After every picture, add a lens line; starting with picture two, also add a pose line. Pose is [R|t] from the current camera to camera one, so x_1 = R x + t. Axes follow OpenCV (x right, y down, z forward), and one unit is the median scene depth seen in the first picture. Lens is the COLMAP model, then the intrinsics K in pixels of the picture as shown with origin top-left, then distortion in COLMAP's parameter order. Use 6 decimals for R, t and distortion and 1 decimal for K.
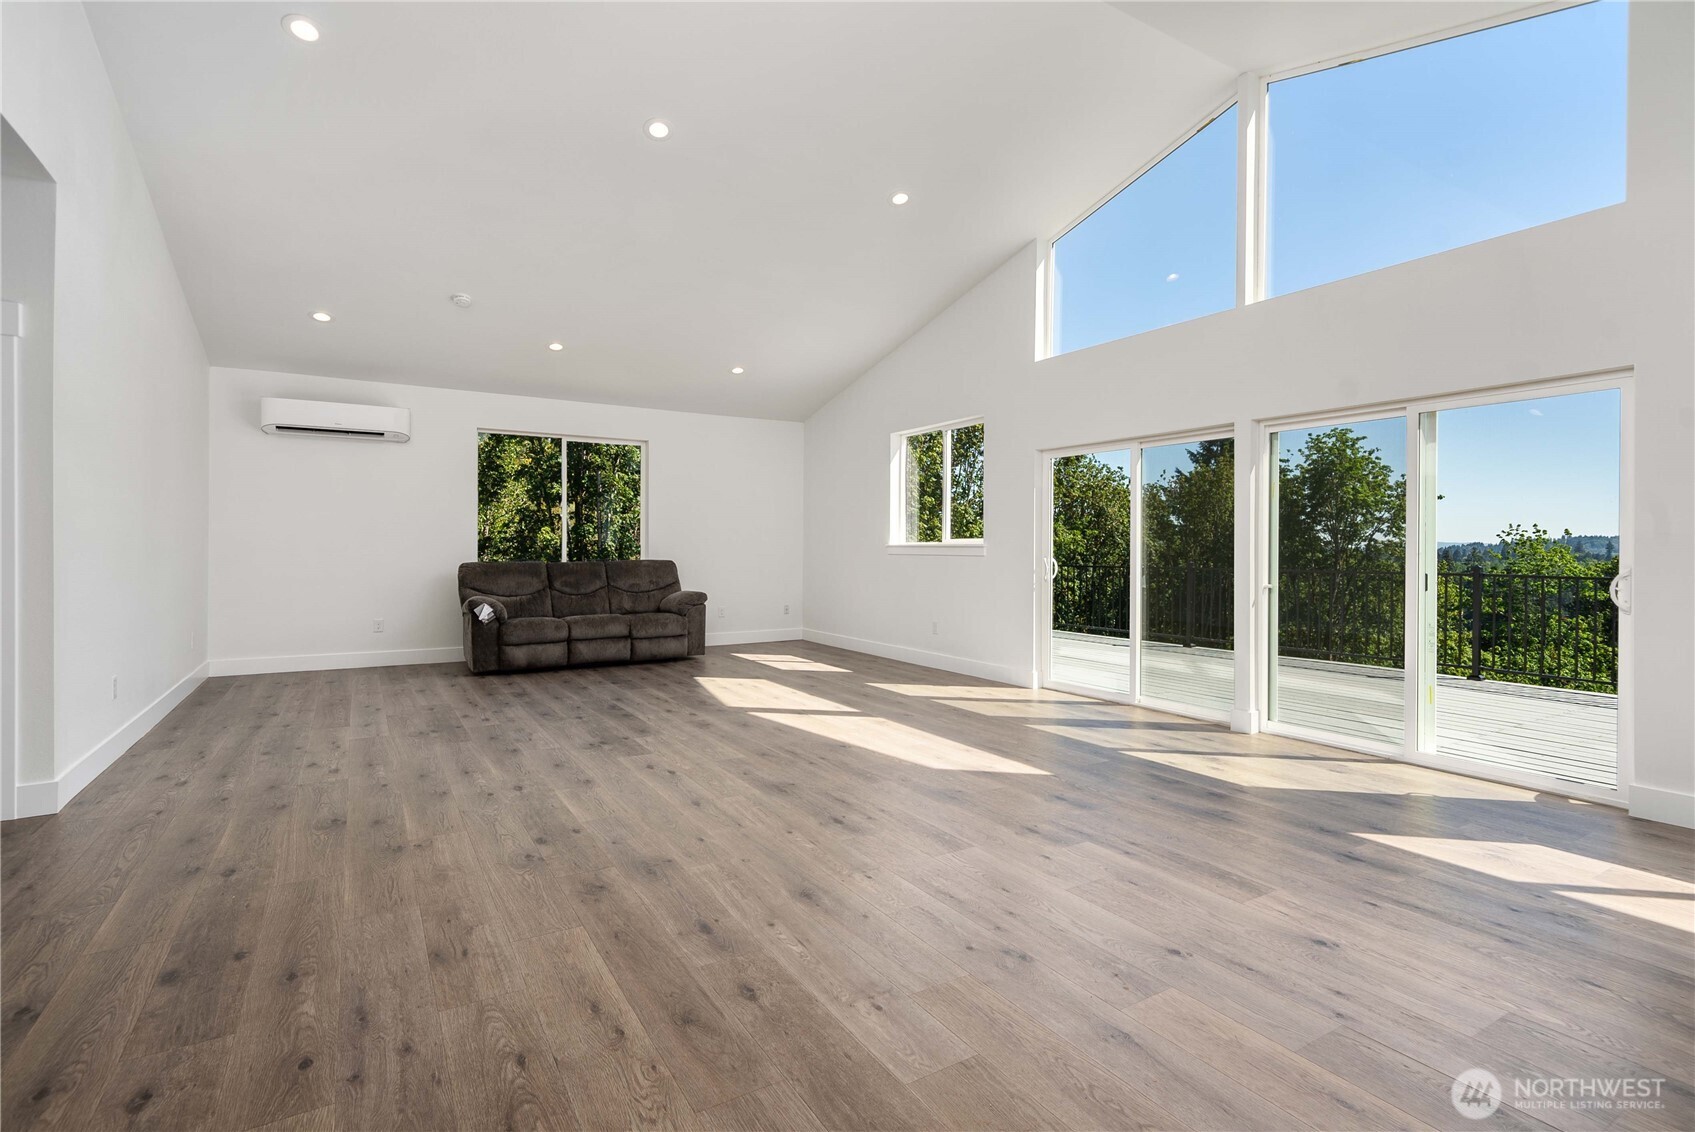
lens RADIAL K [[799.1, 0, 847.5], [0, 799.1, 566.0], [0, 0, 1]] dist [-0.000454, 0.000288]
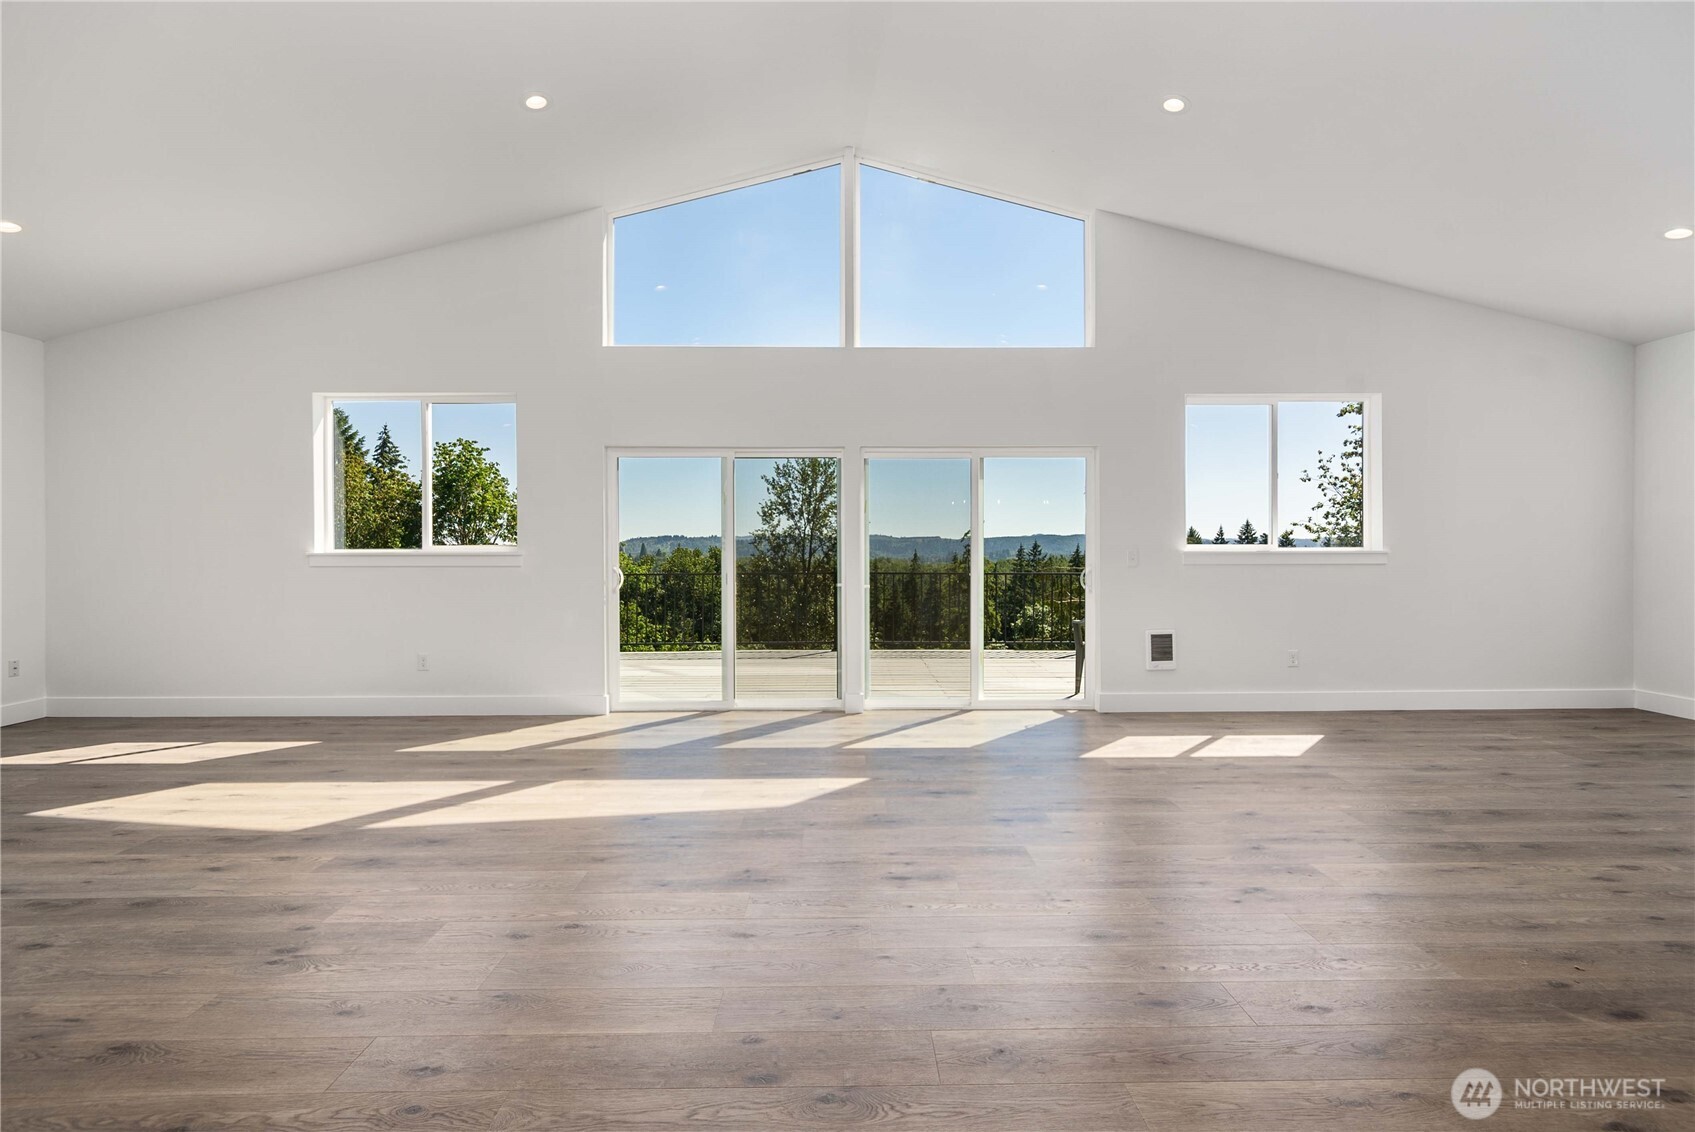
lens RADIAL K [[810.2, 0, 847.5], [0, 810.2, 566.0], [0, 0, 1]] dist [-0.003293, -0.000168]
pose [[0.510007, -0.018443, 0.859972, -0.647179], [0.023948, 0.999687, 0.007237, -0.018787], [-0.859837, 0.016903, 0.510289, 0.497457]]
